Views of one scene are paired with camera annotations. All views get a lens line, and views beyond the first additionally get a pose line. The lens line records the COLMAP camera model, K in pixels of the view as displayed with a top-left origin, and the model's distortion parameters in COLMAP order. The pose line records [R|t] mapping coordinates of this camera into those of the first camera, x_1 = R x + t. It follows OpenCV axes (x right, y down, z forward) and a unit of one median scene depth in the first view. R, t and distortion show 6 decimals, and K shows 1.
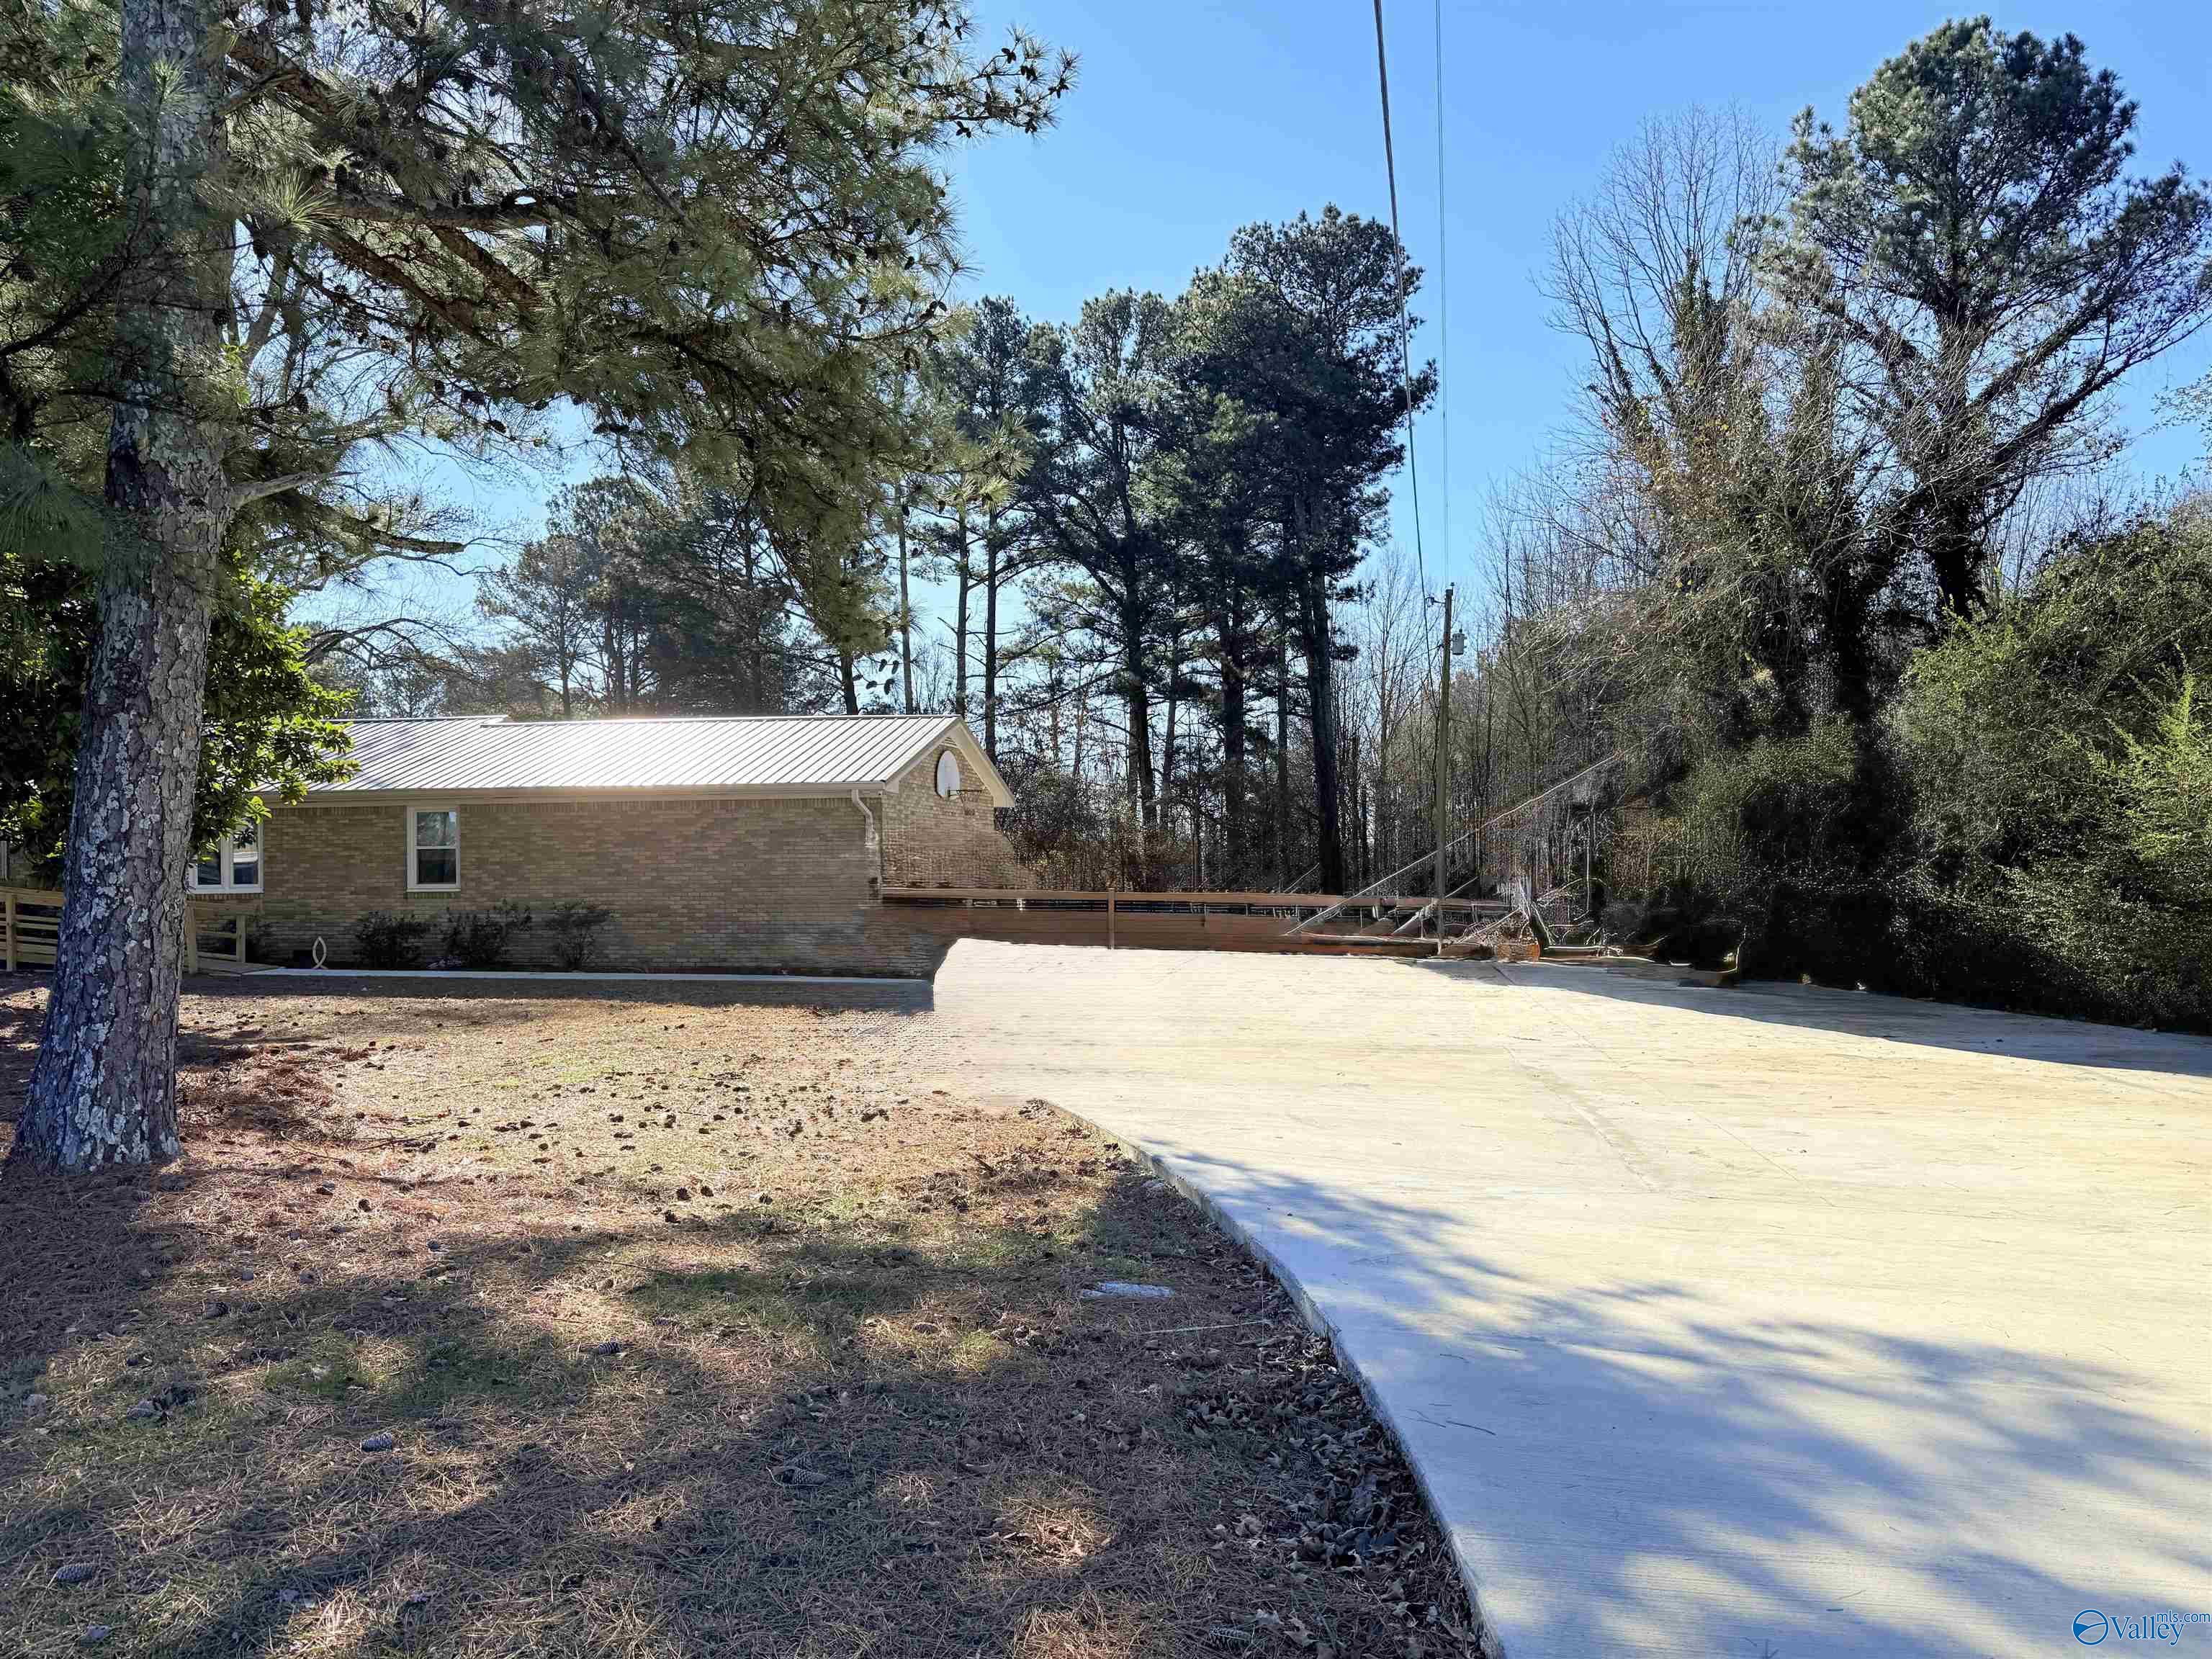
lens RADIAL K [[1548.6, 0, 1106.0], [0, 1548.6, 829.5], [0, 0, 1]] dist [0.005329, -0.145976]
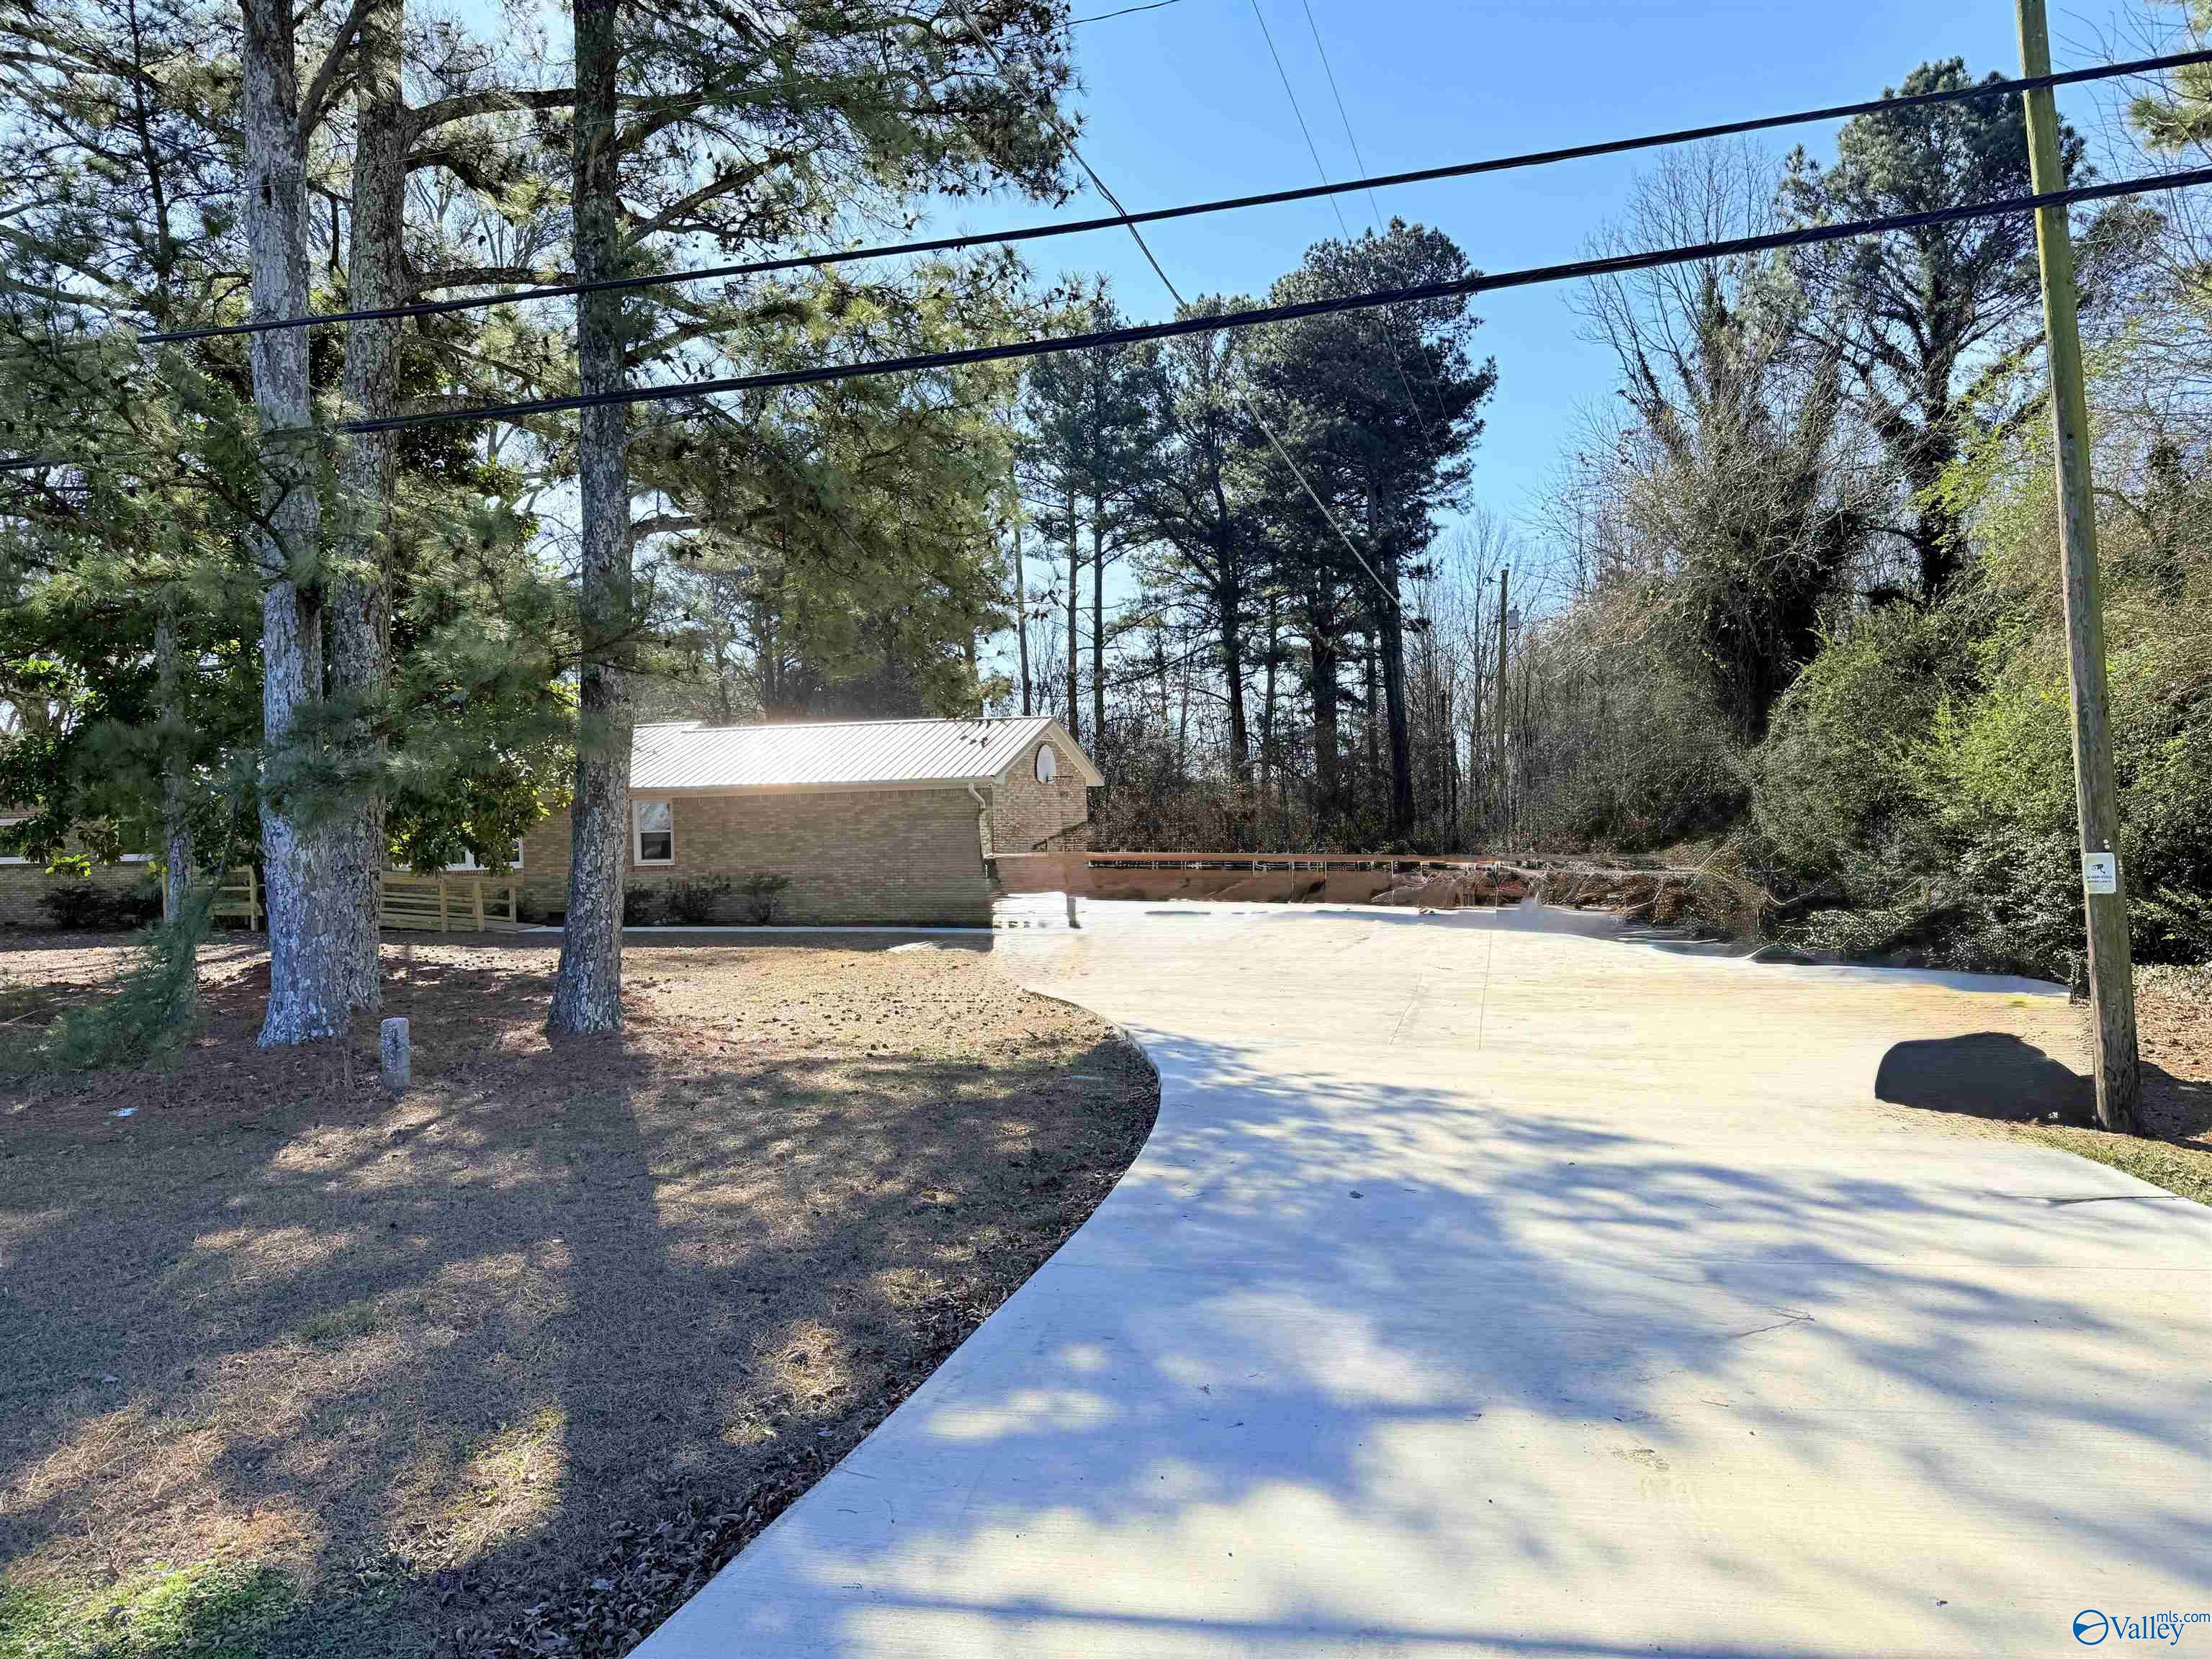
lens RADIAL K [[1544.2, 0, 1071.2], [0, 1544.2, 732.8], [0, 0, 1]] dist [0.004039, 0.000088]
pose [[0.994496, -0.020603, -0.102729, 0.021625], [0.017813, 0.999449, -0.028007, -0.011918], [0.103250, 0.026023, 0.994315, -0.109948]]
